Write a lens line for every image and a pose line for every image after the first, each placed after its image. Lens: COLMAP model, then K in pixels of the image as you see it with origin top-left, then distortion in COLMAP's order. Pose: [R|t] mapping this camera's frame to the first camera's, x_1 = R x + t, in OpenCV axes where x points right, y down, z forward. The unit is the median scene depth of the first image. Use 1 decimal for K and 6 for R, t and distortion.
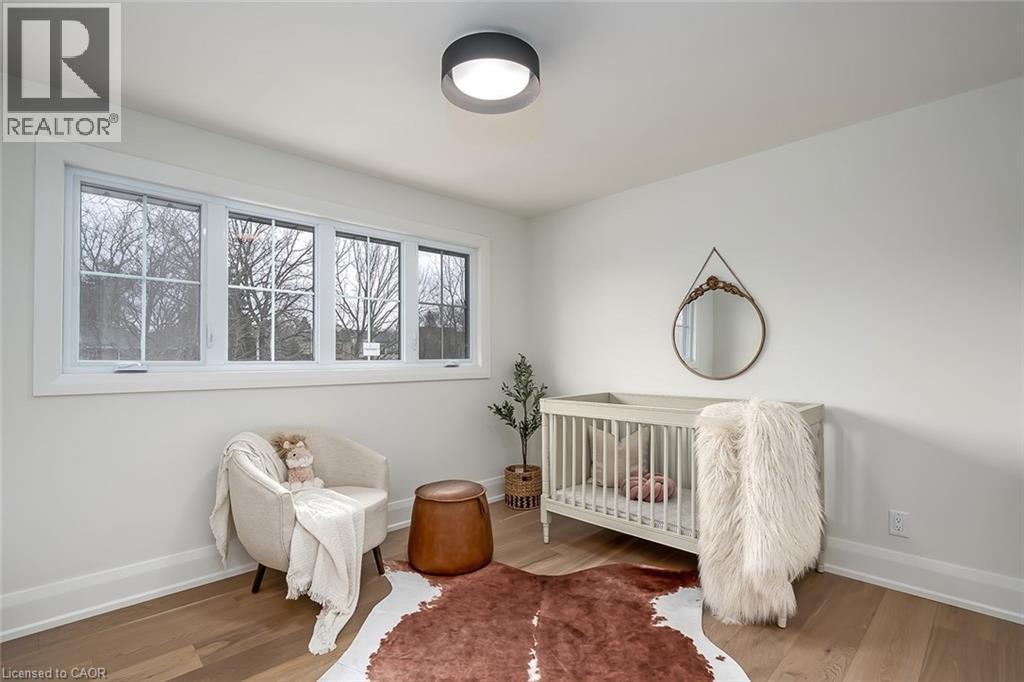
lens RADIAL K [[472.4, 0, 514.3], [0, 472.4, 356.1], [0, 0, 1]] dist [-0.002865, -0.000397]
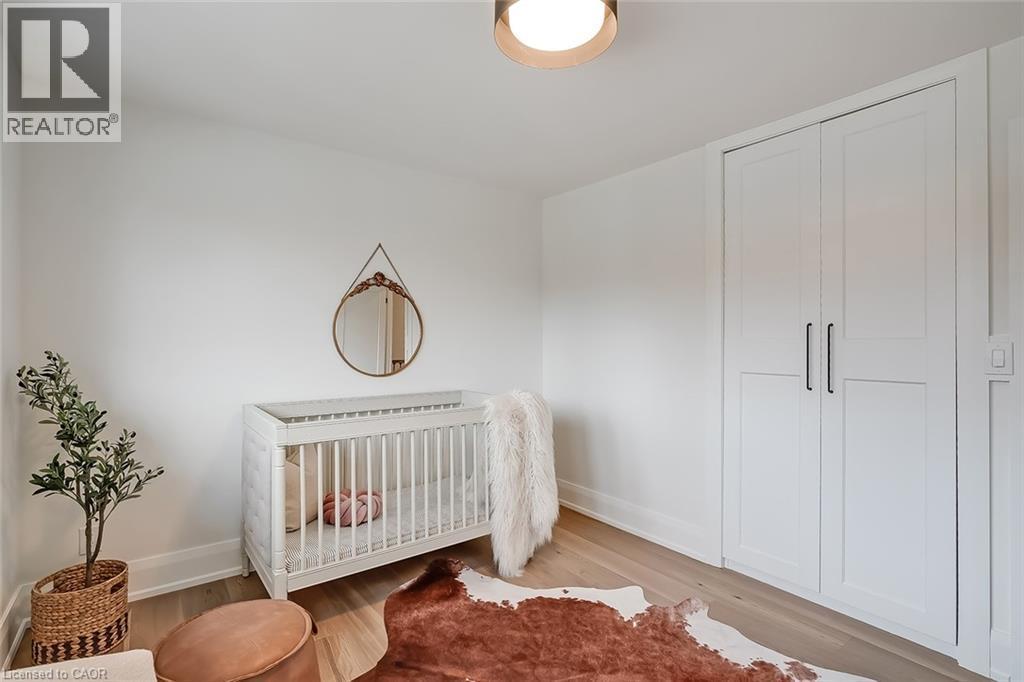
lens RADIAL K [[474.9, 0, 512.0], [0, 474.9, 341.0], [0, 0, 1]] dist [0.000822, 0.000346]
pose [[0.139798, 0.004117, 0.990171, -0.563615], [-0.011976, 0.999925, -0.002466, -0.027718], [-0.990108, -0.011513, 0.139837, 0.621903]]
